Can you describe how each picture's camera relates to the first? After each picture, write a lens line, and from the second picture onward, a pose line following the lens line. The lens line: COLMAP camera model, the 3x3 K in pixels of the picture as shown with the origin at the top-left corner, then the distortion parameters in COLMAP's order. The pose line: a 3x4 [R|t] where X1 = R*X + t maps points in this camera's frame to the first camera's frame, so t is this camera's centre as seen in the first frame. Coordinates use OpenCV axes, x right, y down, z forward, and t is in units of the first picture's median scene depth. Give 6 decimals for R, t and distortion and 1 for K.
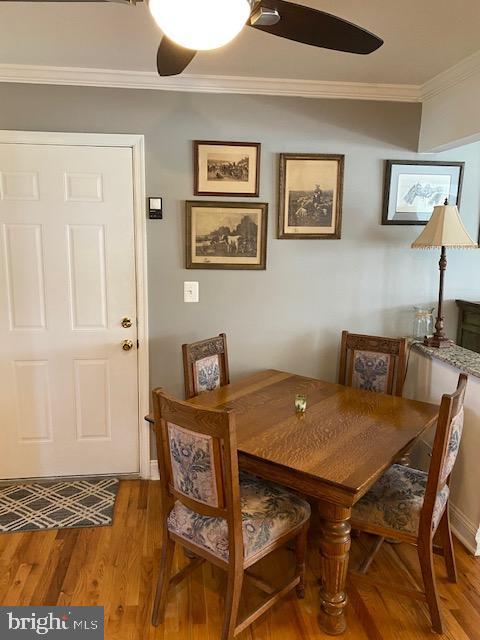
lens RADIAL K [[485.6, 0, 238.4], [0, 485.6, 320.1], [0, 0, 1]] dist [0.023859, -0.024311]
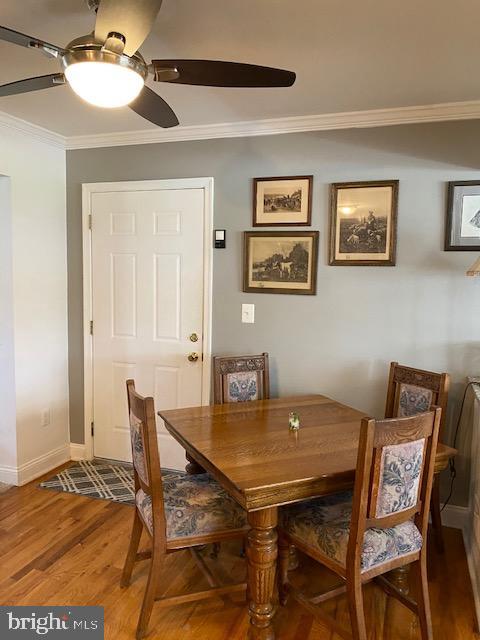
lens RADIAL K [[485.6, 0, 235.5], [0, 485.6, 319.3], [0, 0, 1]] dist [0.023859, -0.024311]
pose [[0.893189, 0.049191, -0.446982, 0.374748], [-0.087259, 0.994065, -0.064968, 0.029092], [0.441133, 0.097032, 0.892181, 0.013987]]
